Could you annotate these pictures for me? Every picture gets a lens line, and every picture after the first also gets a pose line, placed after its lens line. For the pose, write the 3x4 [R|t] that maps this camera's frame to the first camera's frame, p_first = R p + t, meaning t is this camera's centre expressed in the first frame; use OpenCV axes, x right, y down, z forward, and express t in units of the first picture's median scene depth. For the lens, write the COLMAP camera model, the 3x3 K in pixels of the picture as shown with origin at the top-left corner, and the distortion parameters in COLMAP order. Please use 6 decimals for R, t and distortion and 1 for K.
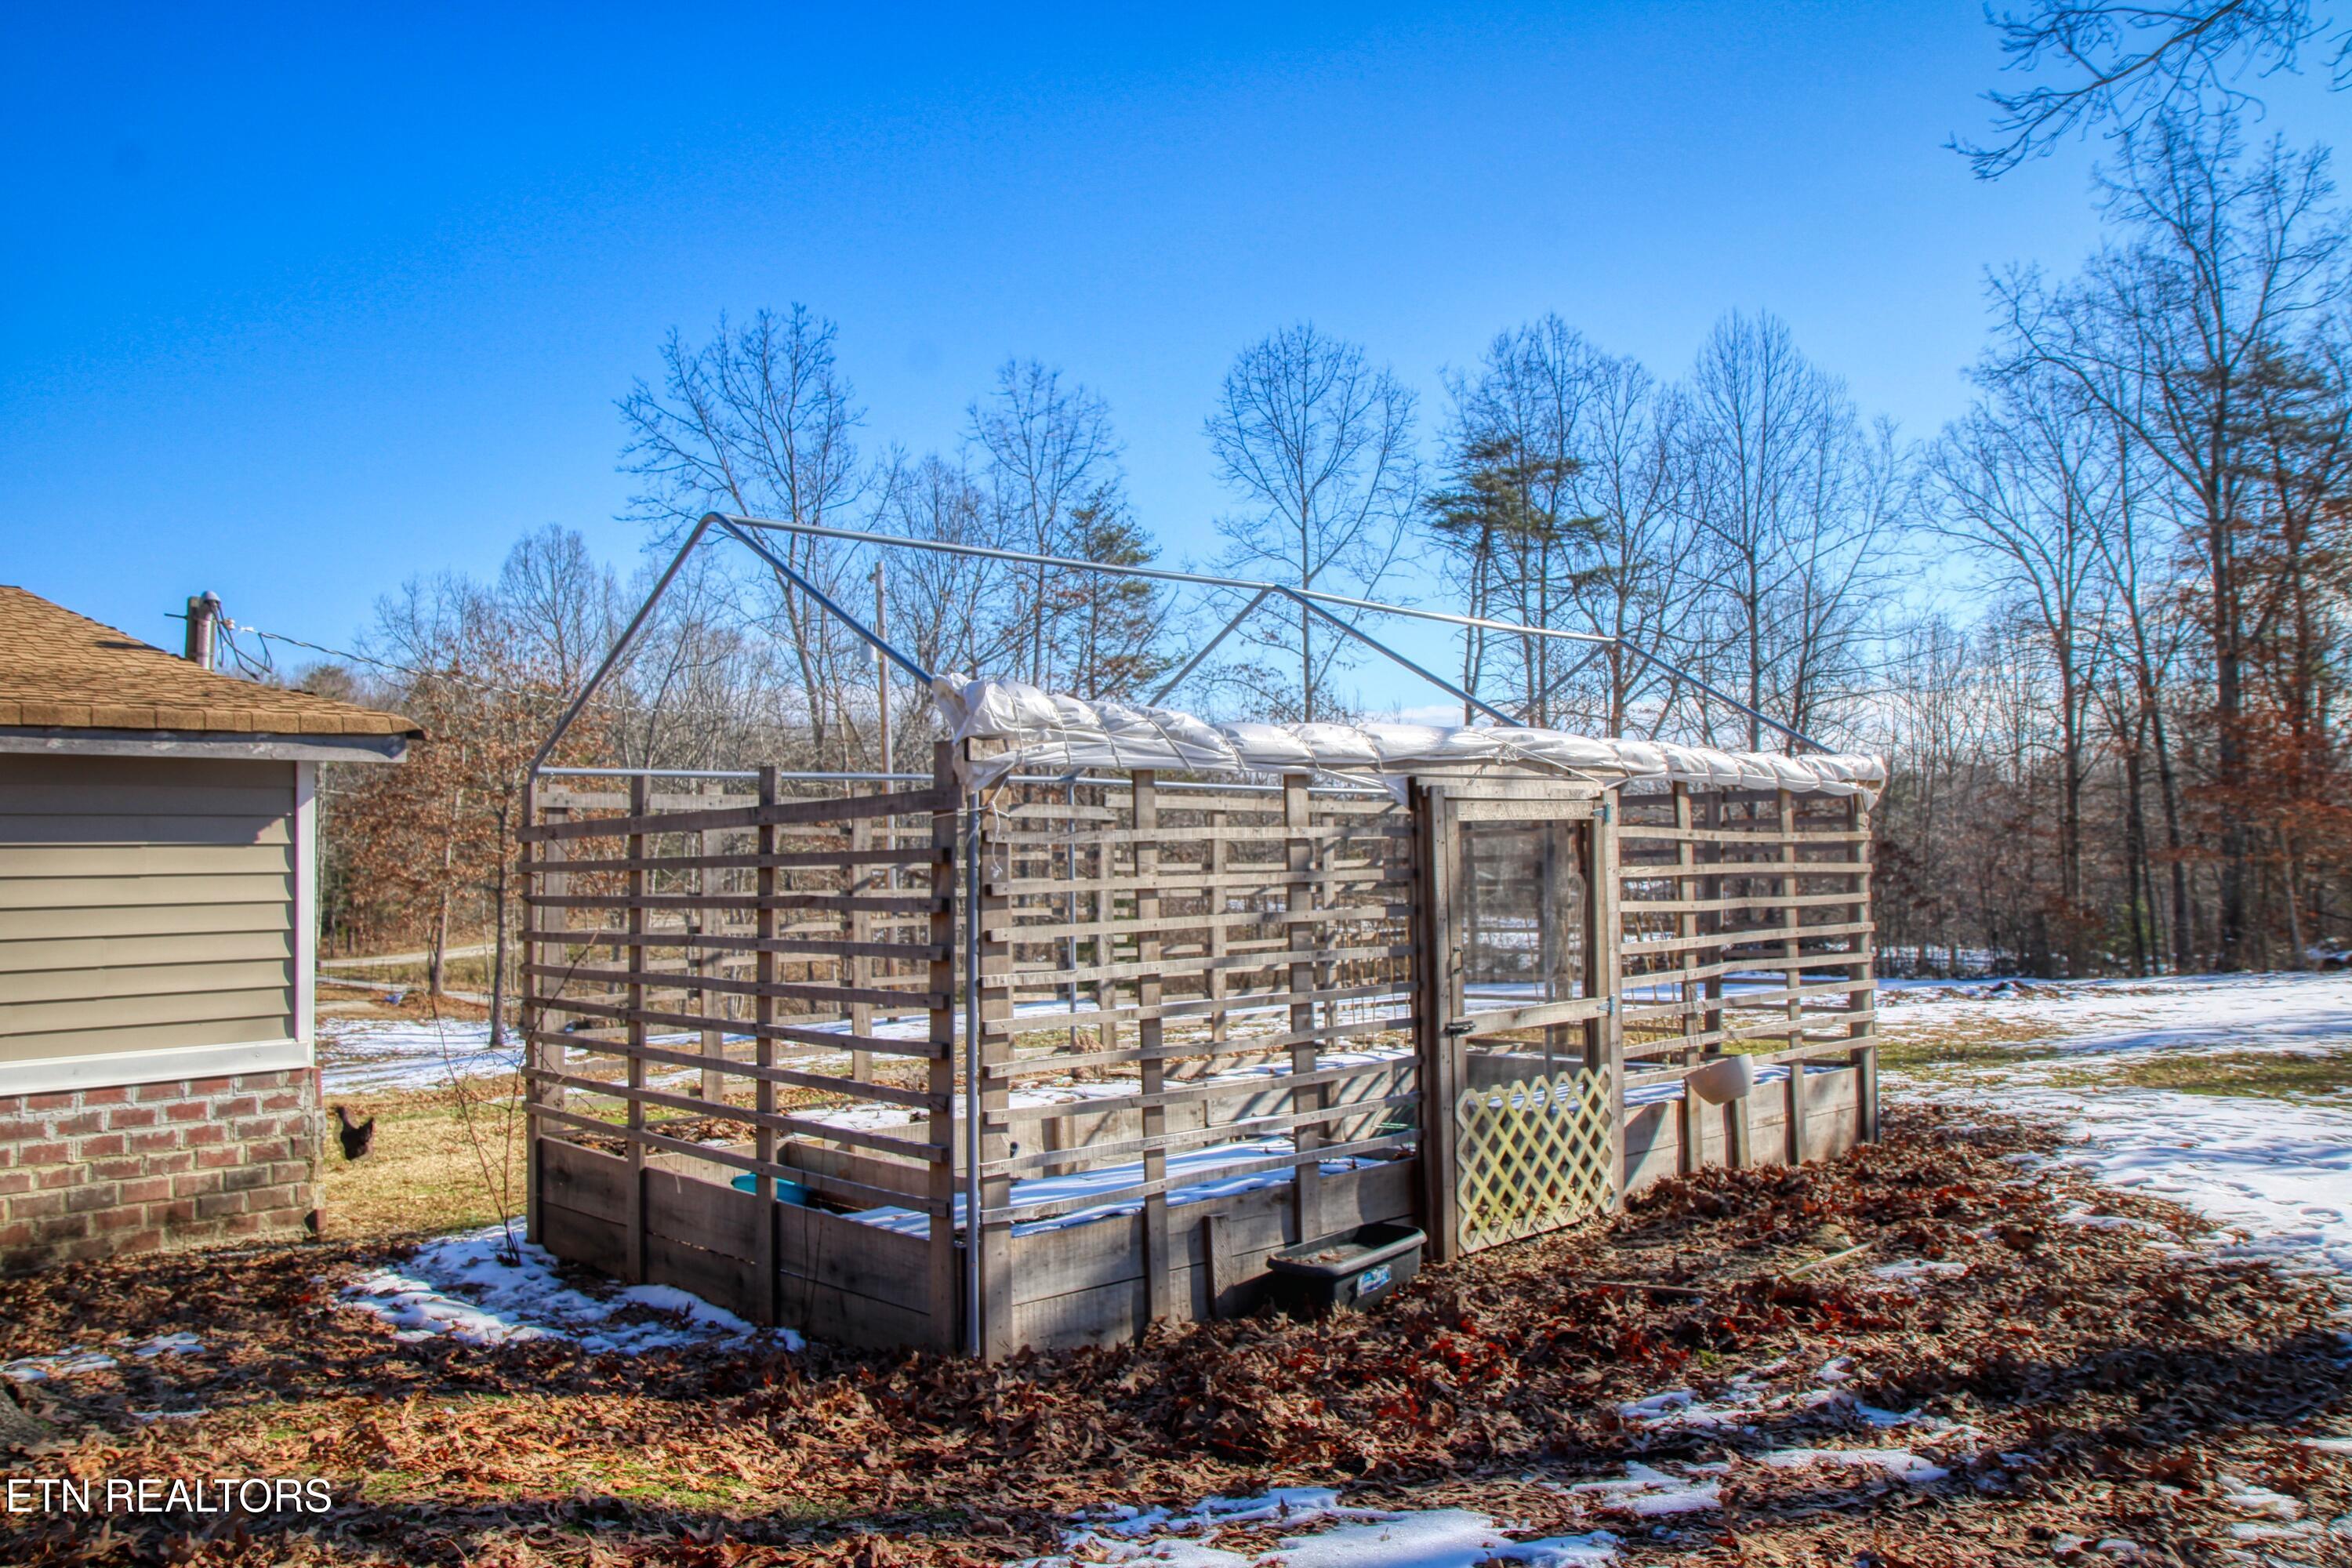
lens RADIAL K [[1830.6, 0, 1176.0], [0, 1830.6, 784.0], [0, 0, 1]] dist [-0.116629, 0.111522]
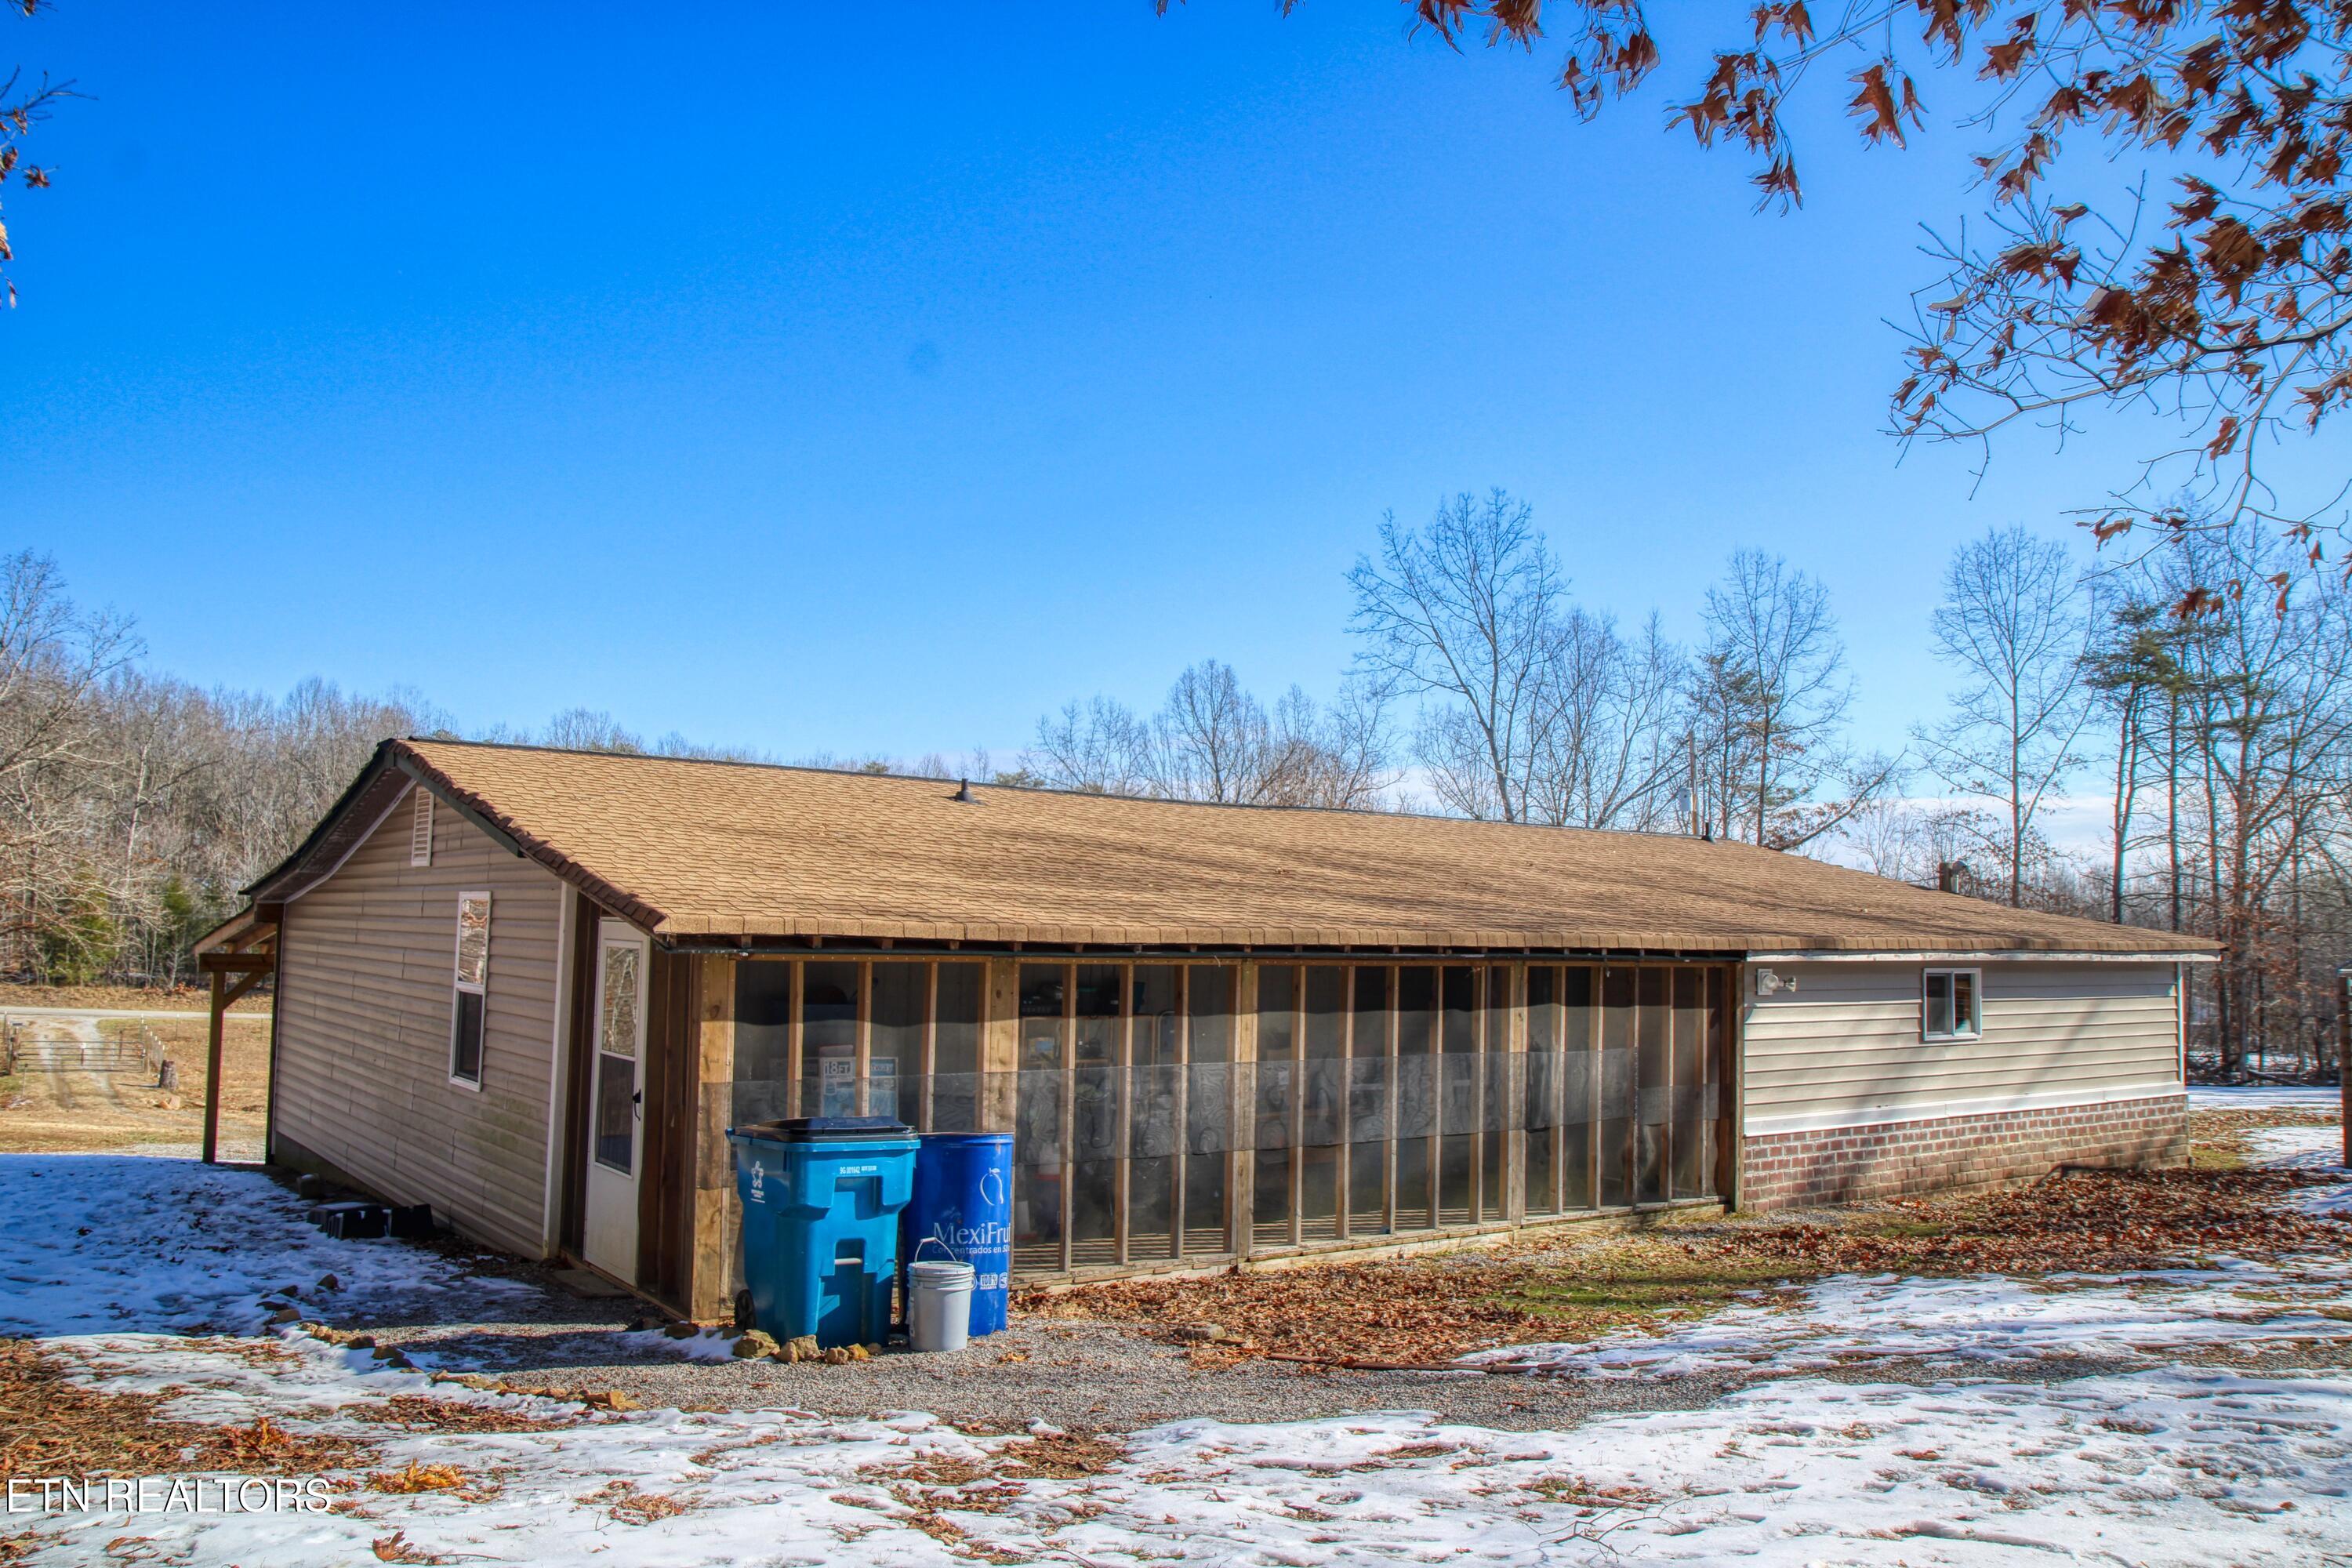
lens RADIAL K [[1830.6, 0, 1176.0], [0, 1830.6, 784.0], [0, 0, 1]] dist [-0.116629, 0.111522]
pose [[0.979915, 0.007490, -0.199274, -0.199154], [-0.016693, 0.998868, -0.044543, -0.017933], [0.198715, 0.046975, 0.978931, -0.220669]]
